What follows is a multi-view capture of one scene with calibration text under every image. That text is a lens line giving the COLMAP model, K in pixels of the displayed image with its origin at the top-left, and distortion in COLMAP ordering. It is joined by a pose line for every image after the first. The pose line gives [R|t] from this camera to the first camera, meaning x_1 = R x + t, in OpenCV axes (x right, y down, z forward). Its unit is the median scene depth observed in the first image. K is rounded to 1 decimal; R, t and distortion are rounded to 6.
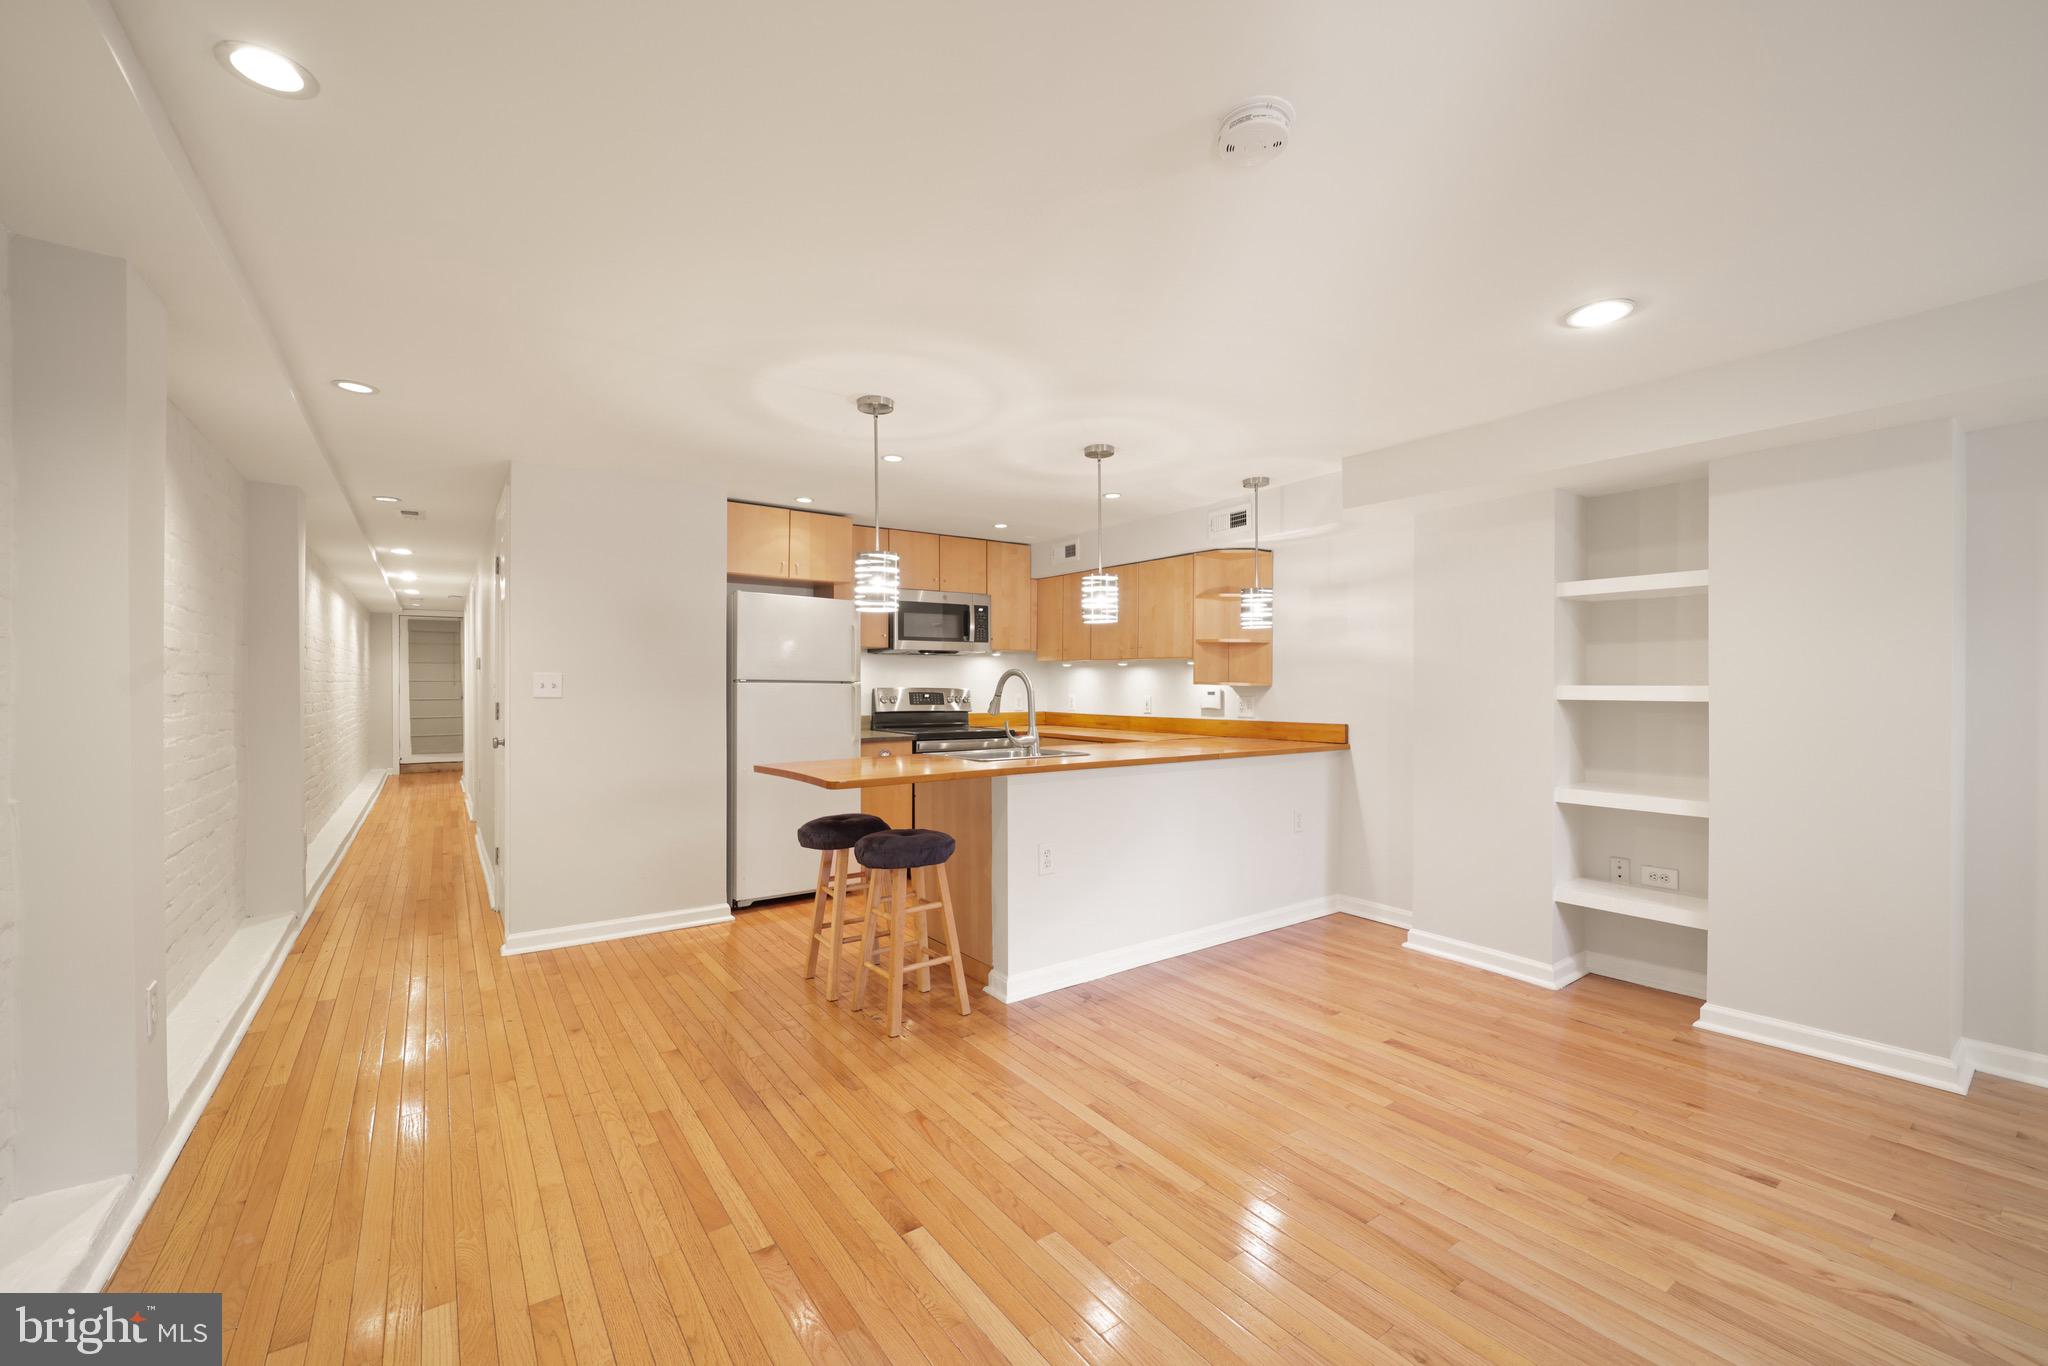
lens RADIAL K [[823.3, 0, 1031.1], [0, 823.3, 679.0], [0, 0, 1]] dist [-0.008155, -0.004183]
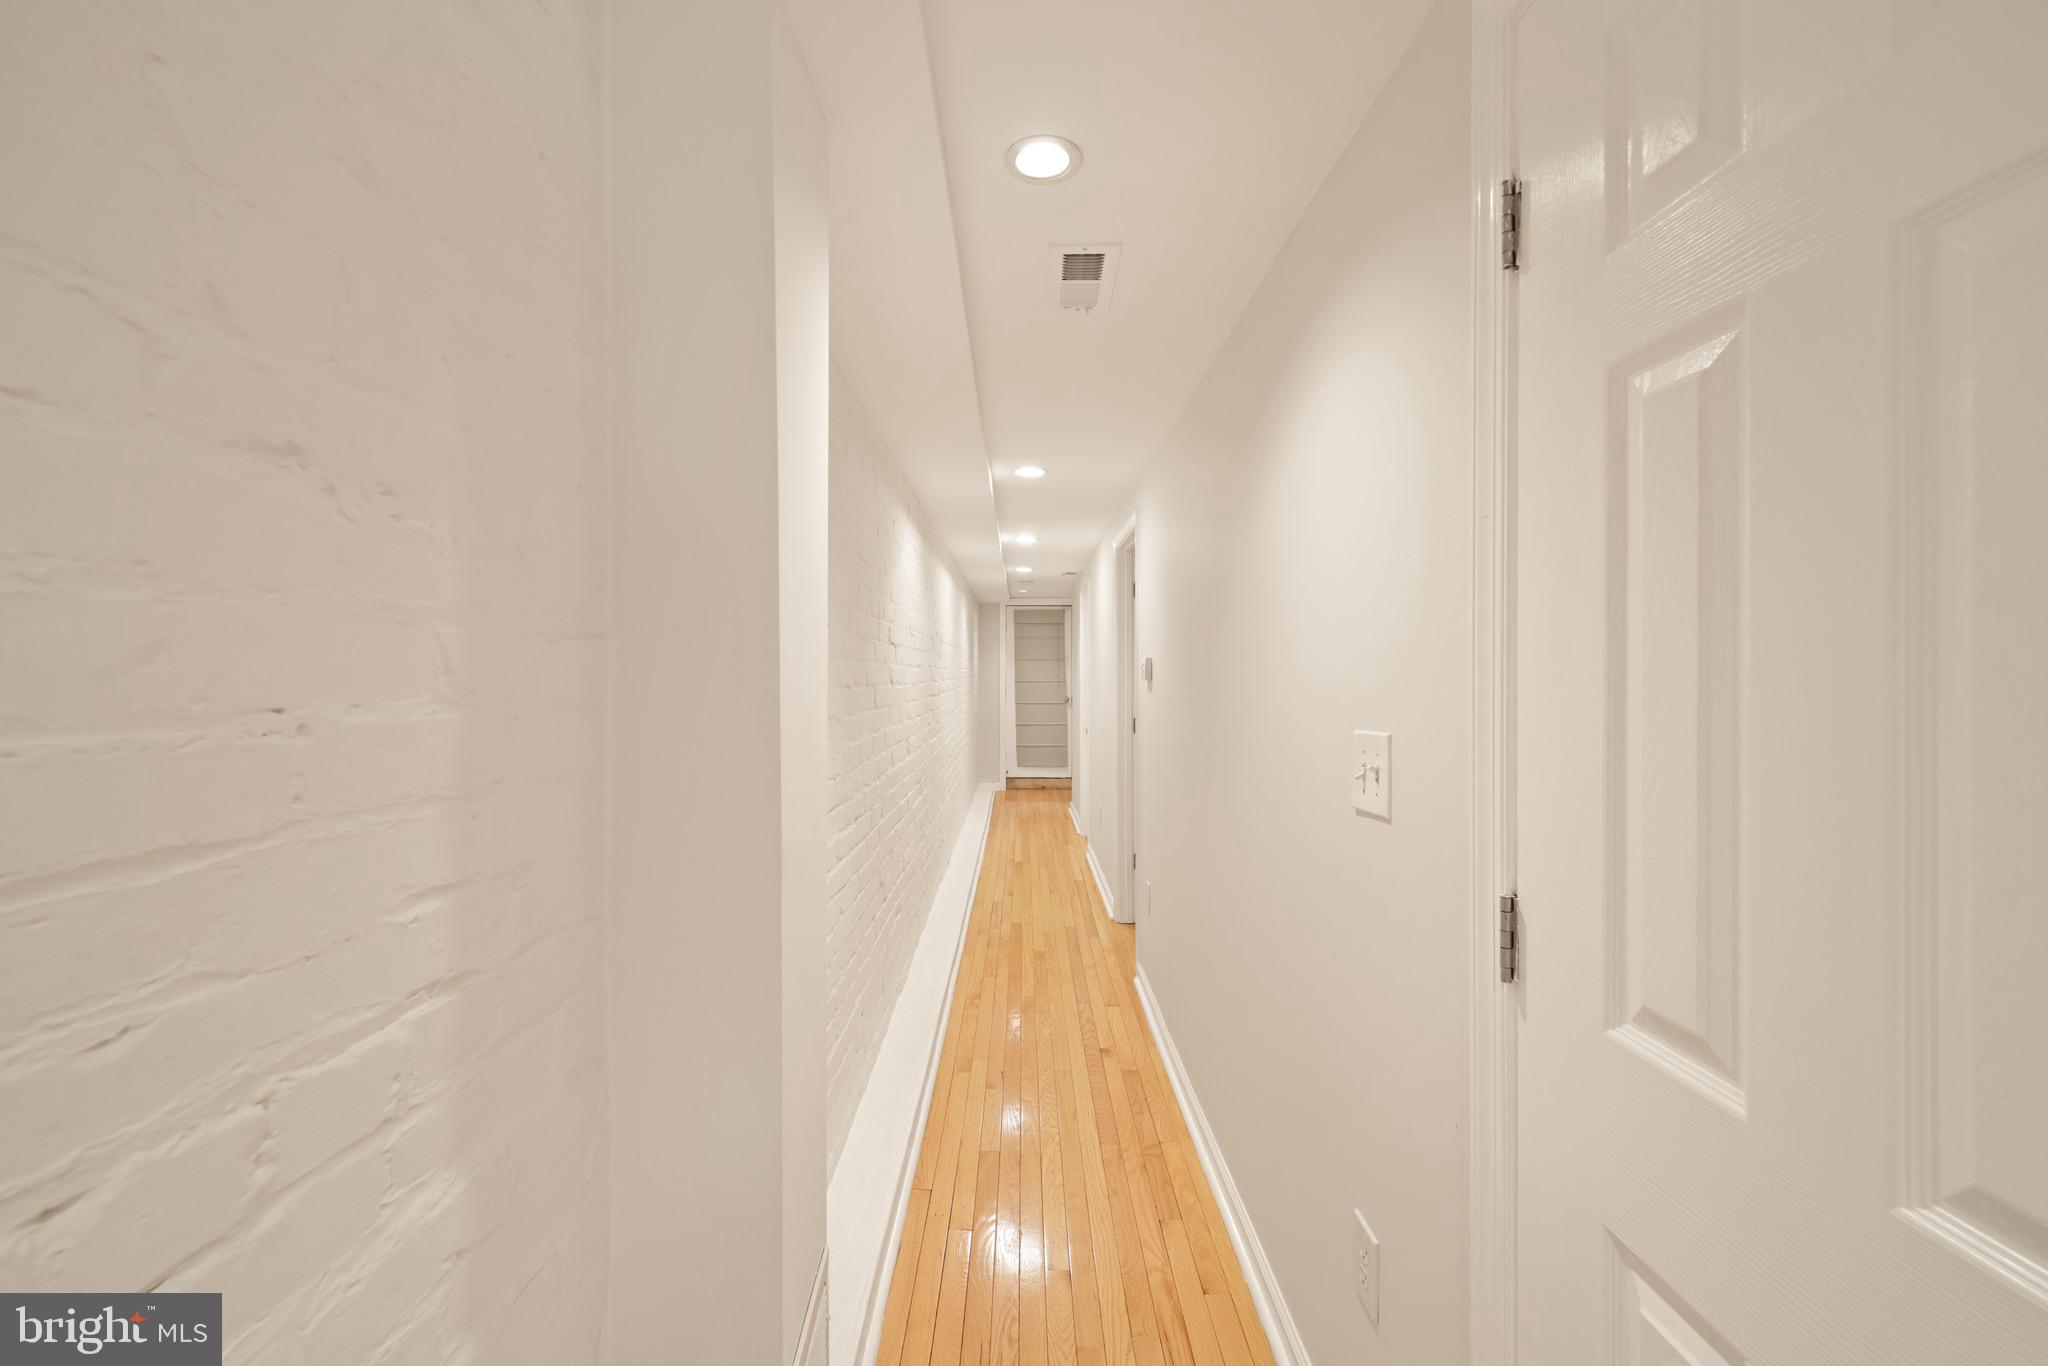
lens RADIAL K [[823.3, 0, 1031.1], [0, 823.3, 675.4], [0, 0, 1]] dist [-0.008155, -0.004183]
pose [[0.817907, 0.004955, -0.575330, -0.561446], [-0.000265, 0.999966, 0.008235, -0.024998], [0.575351, -0.006584, 0.817880, 0.682968]]
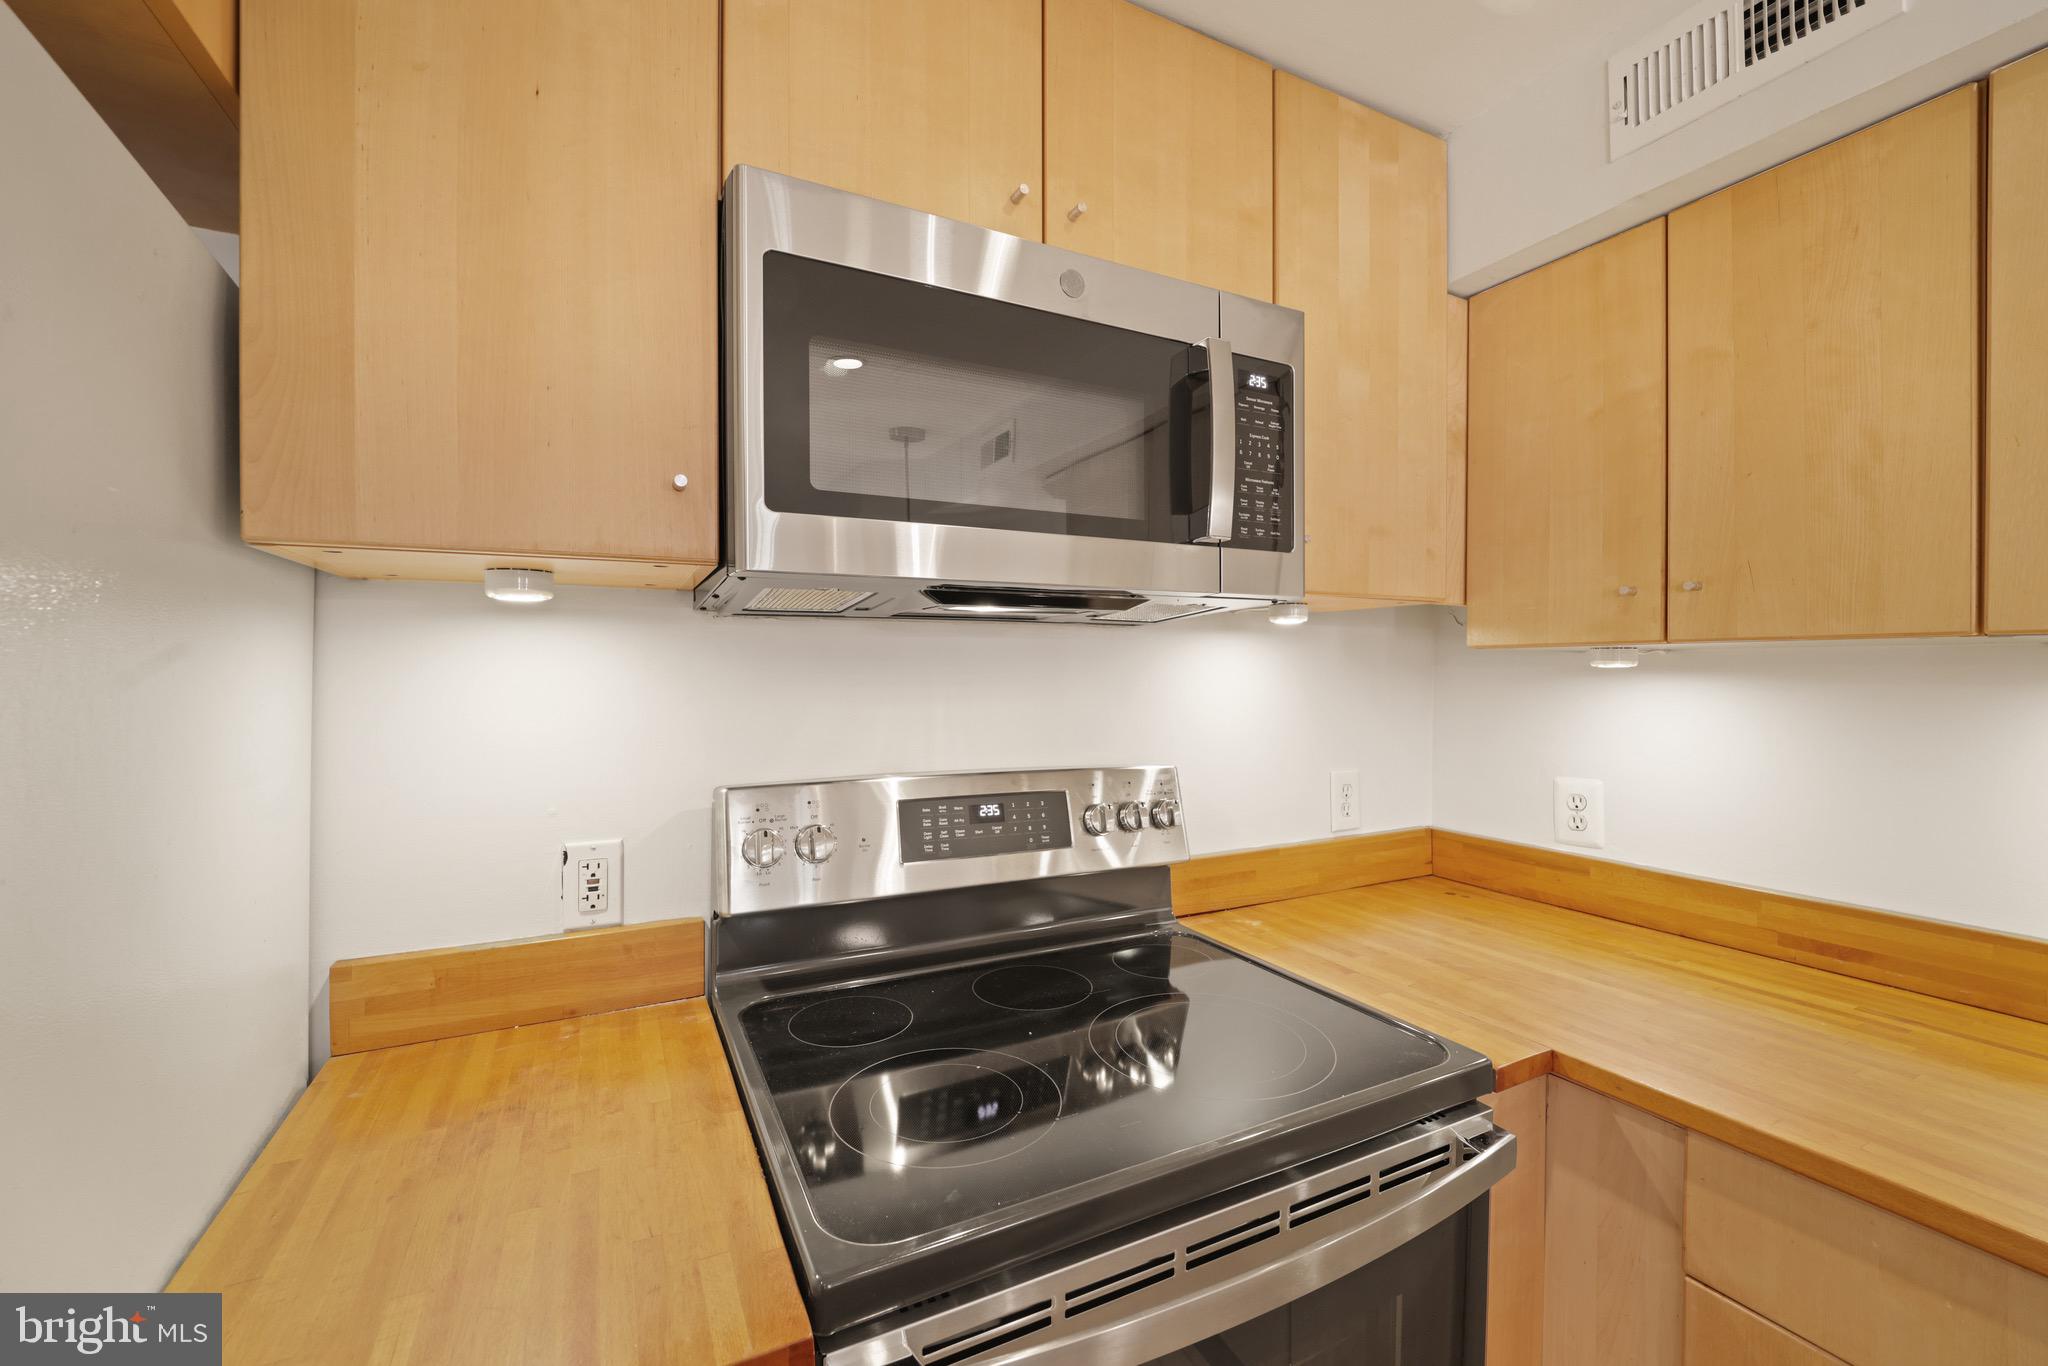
lens RADIAL K [[823.3, 0, 1023.8], [0, 823.3, 676.1], [0, 0, 1]] dist [-0.008155, -0.004183]
pose [[0.986870, -0.001006, -0.161515, -0.098278], [0.002034, 0.999979, 0.006197, -0.019062], [0.161506, -0.006445, 0.986851, 0.936437]]
